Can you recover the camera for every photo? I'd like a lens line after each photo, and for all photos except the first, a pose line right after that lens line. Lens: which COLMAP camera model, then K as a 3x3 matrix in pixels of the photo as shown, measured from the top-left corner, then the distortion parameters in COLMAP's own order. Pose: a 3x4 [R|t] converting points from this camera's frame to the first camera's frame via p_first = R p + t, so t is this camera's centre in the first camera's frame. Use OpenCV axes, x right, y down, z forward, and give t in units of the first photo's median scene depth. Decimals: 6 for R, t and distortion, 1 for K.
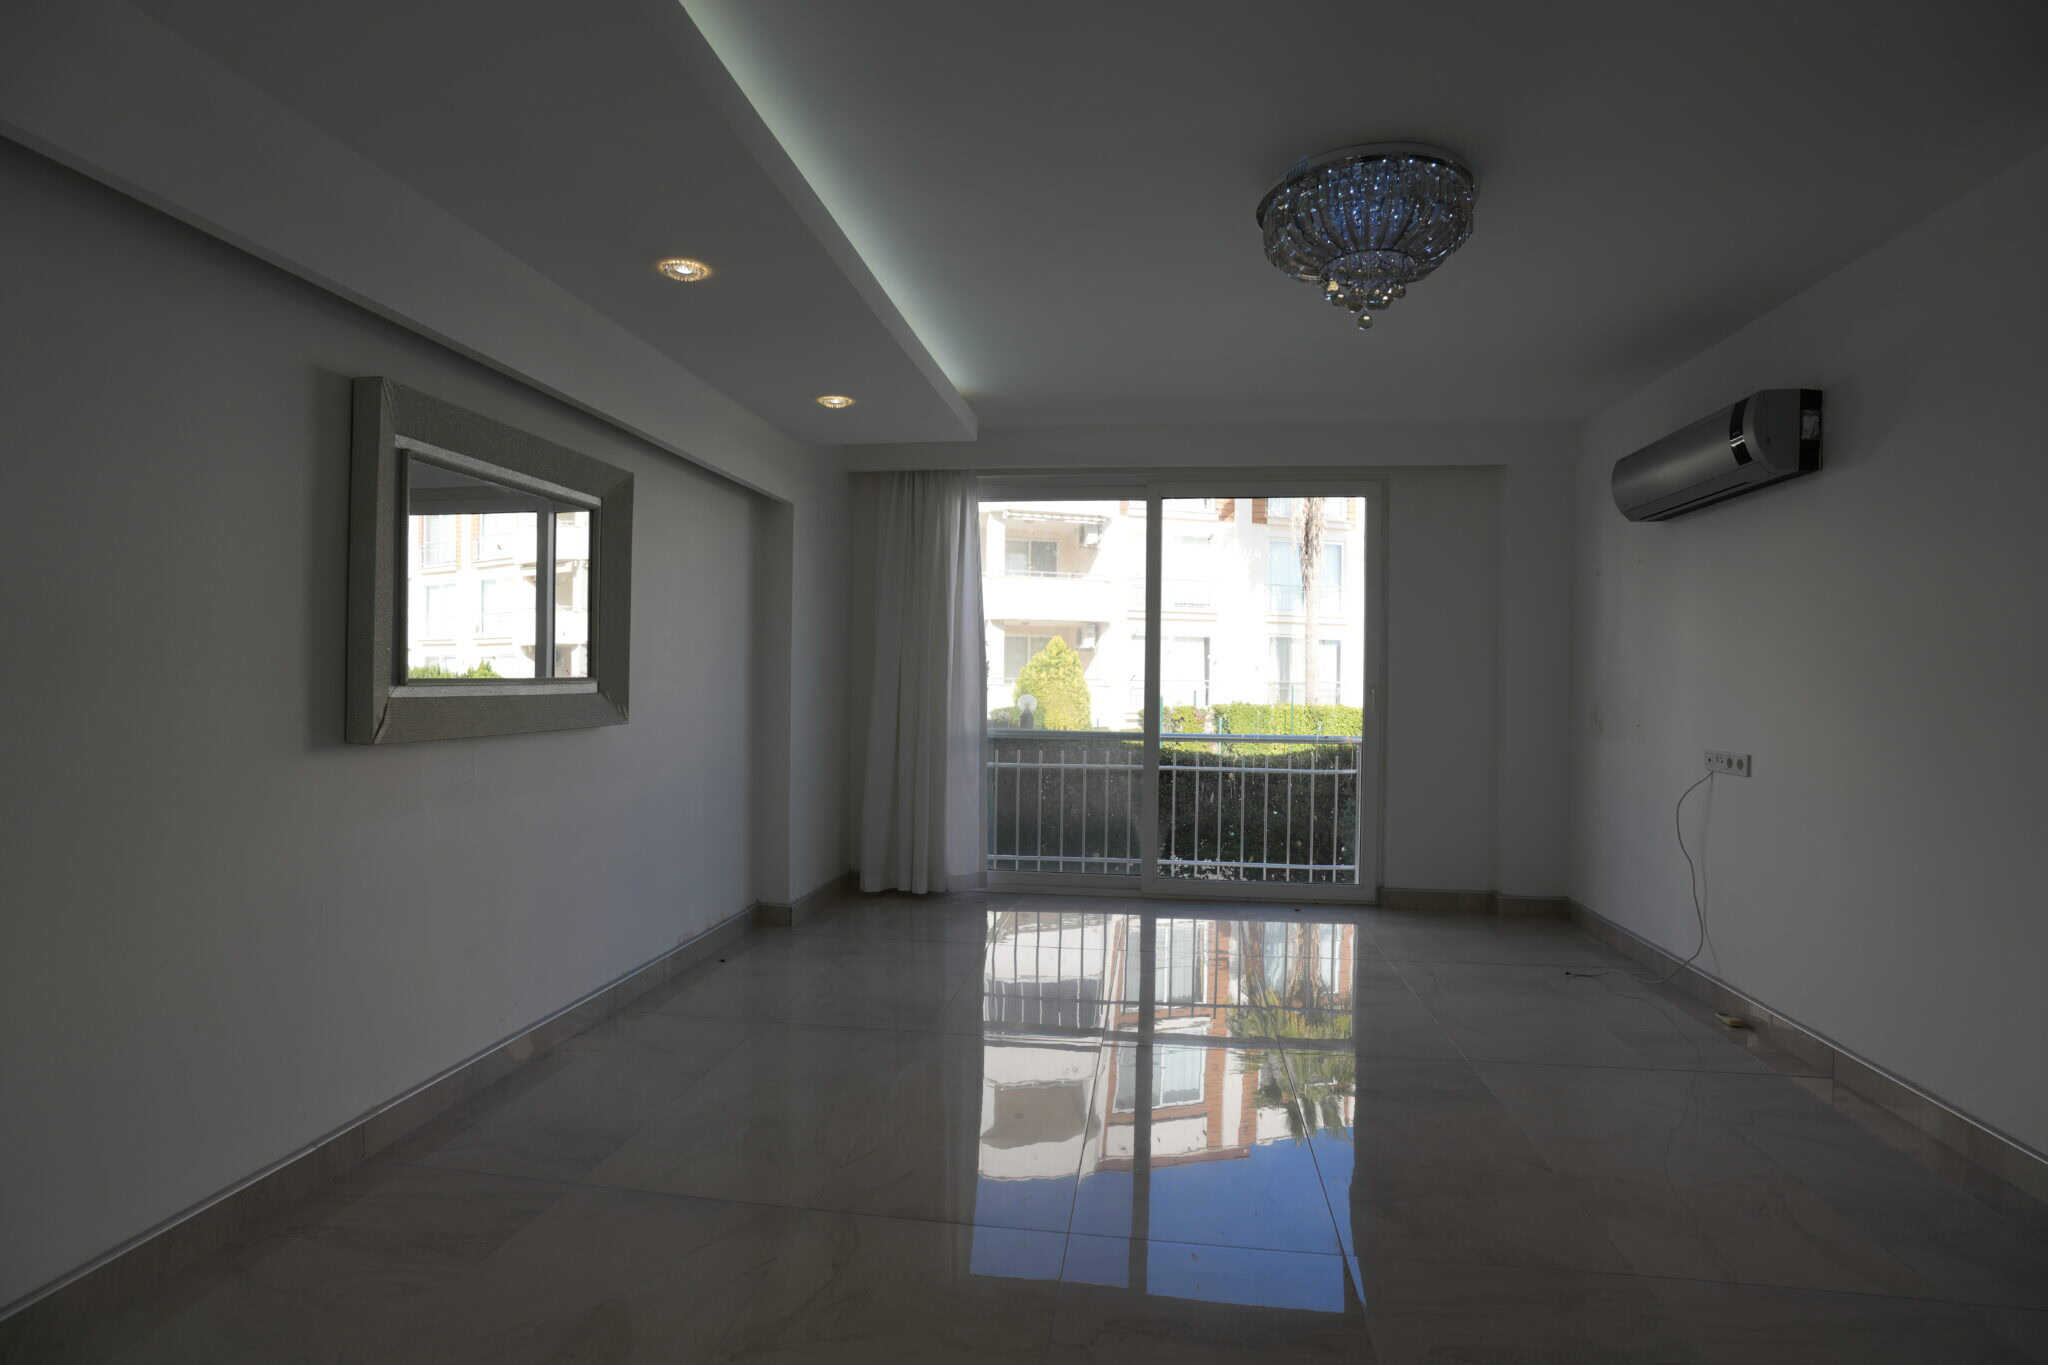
lens RADIAL K [[1008.2, 0, 1019.6], [0, 1008.2, 678.4], [0, 0, 1]] dist [-0.085819, 0.044289]
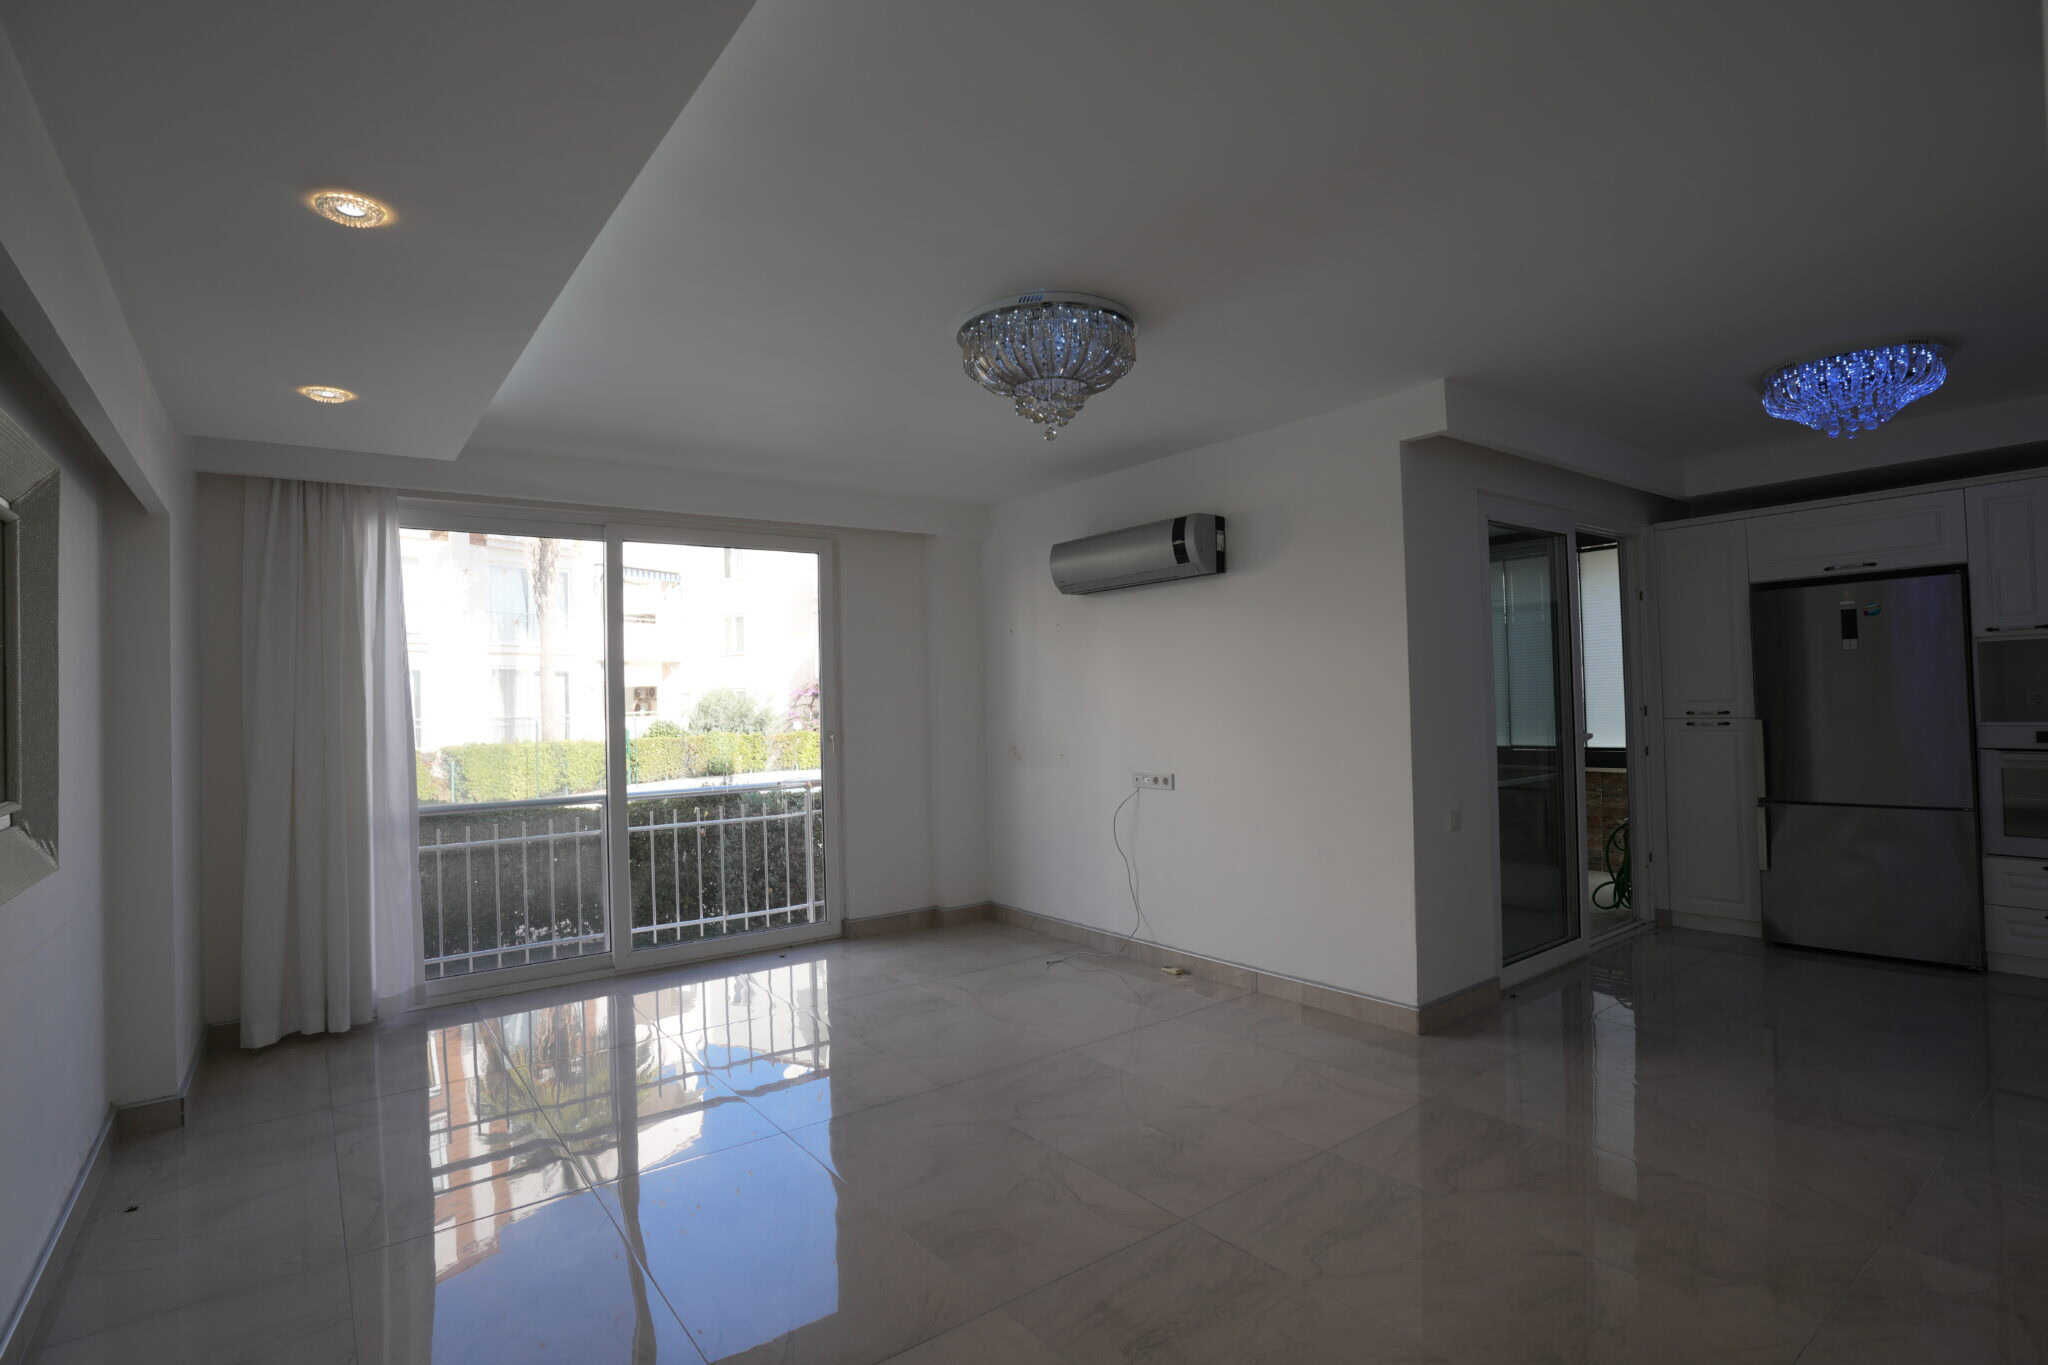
lens RADIAL K [[1008.2, 0, 1019.6], [0, 1008.2, 678.4], [0, 0, 1]] dist [-0.085819, 0.044289]
pose [[0.709178, -0.015933, 0.704850, -0.251403], [0.034155, 0.999347, -0.011774, -0.029330], [-0.704202, 0.032423, 0.709259, 0.095172]]
